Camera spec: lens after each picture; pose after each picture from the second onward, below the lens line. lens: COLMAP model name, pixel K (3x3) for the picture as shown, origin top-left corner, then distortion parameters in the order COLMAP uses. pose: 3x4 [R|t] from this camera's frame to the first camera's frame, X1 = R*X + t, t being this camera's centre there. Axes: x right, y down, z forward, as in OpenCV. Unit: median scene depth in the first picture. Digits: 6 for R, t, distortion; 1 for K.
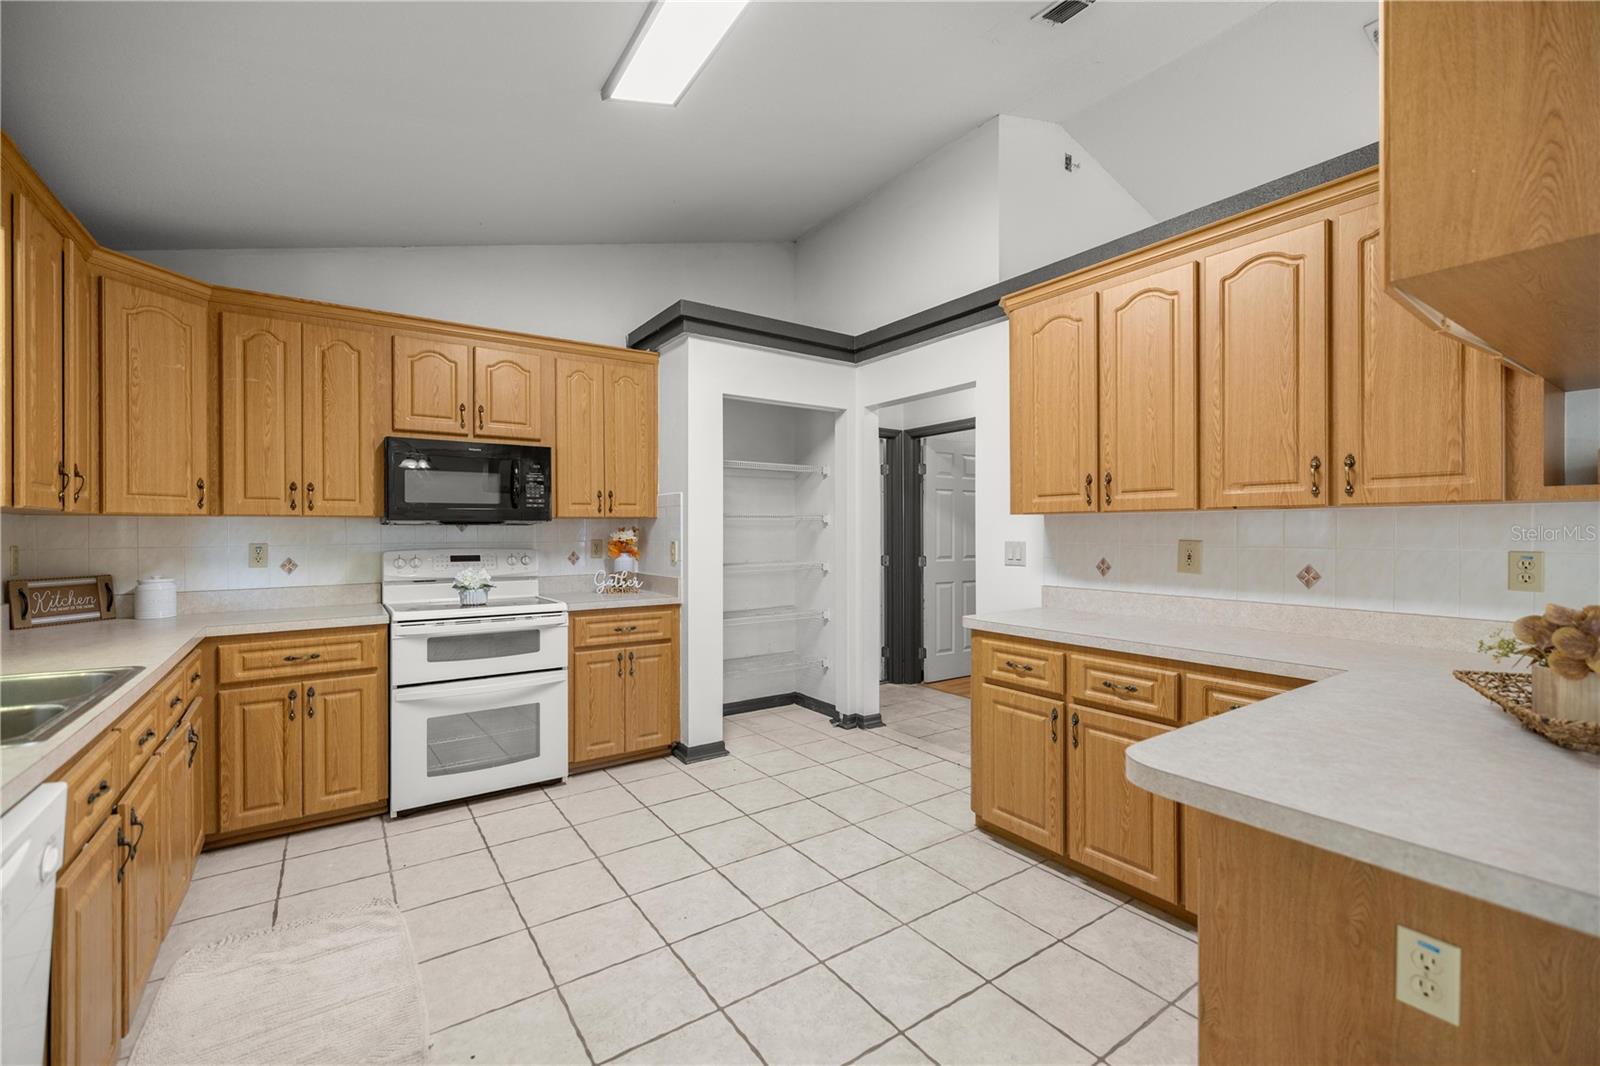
lens RADIAL K [[675.6, 0, 796.7], [0, 675.6, 528.9], [0, 0, 1]] dist [-0.001416, 0.000132]
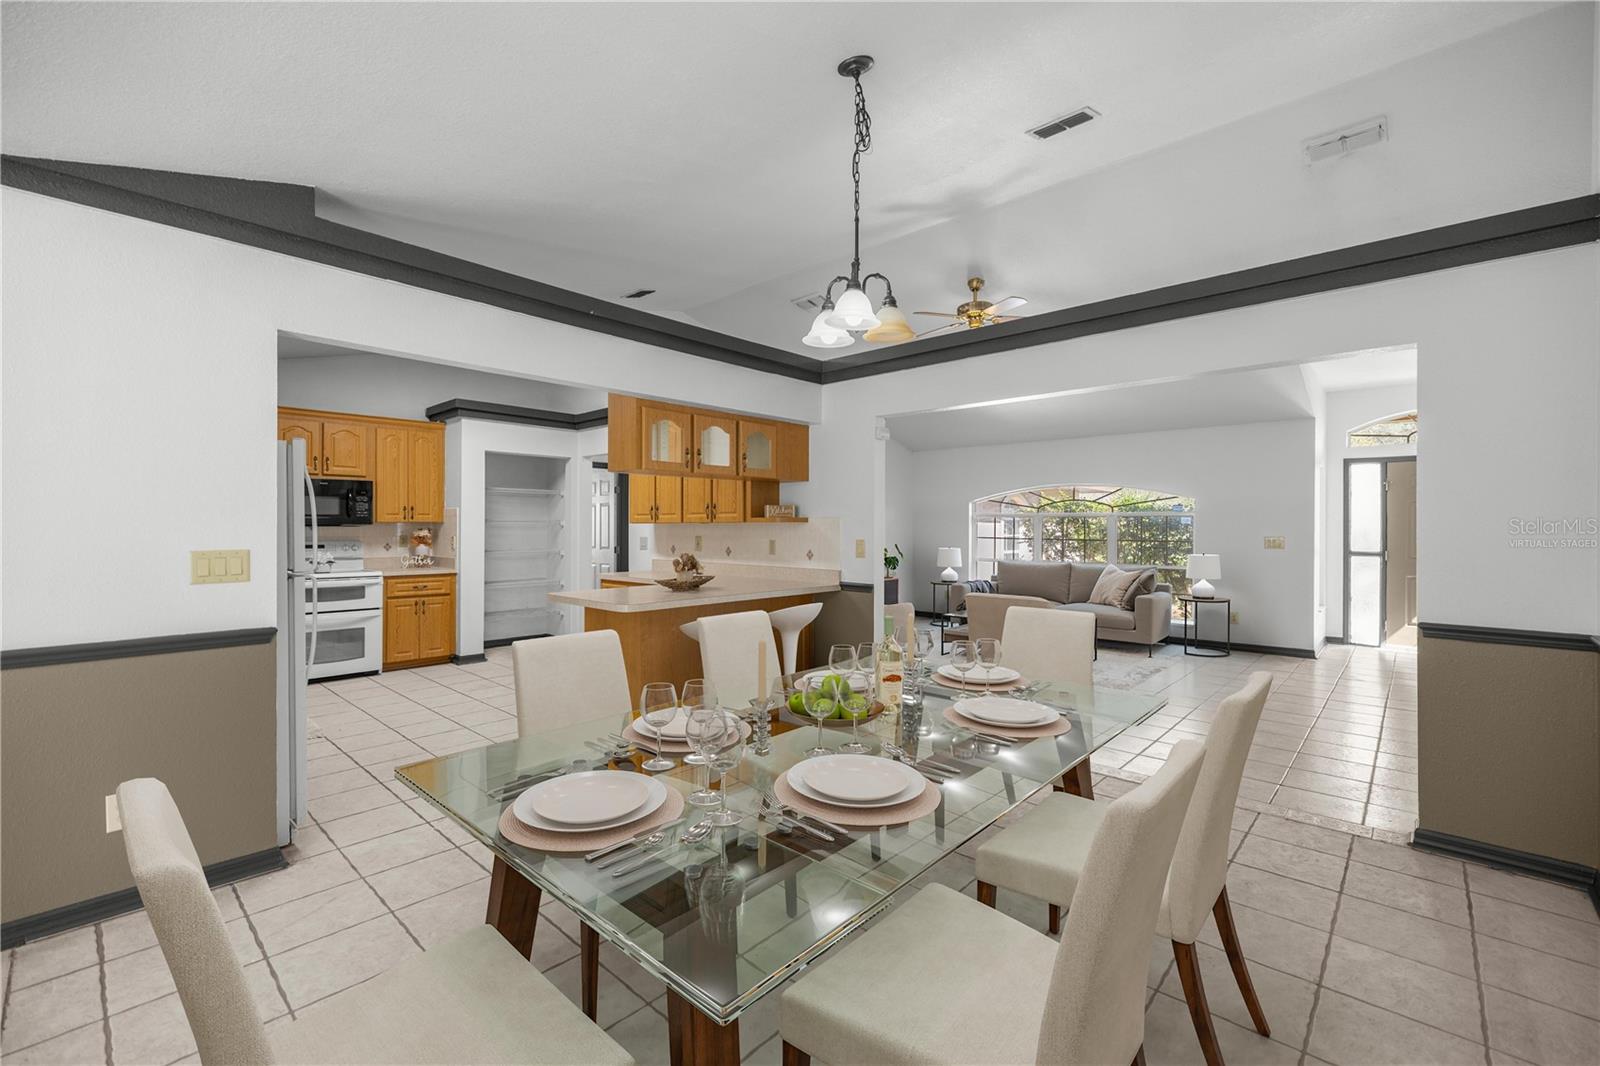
lens RADIAL K [[675.6, 0, 802.9], [0, 675.6, 528.2], [0, 0, 1]] dist [-0.001416, 0.000132]
pose [[0.976220, 0.005861, 0.216702, 0.341956], [-0.005990, 0.999982, -0.000062, -0.008883], [-0.216699, -0.001237, 0.976238, -0.938473]]
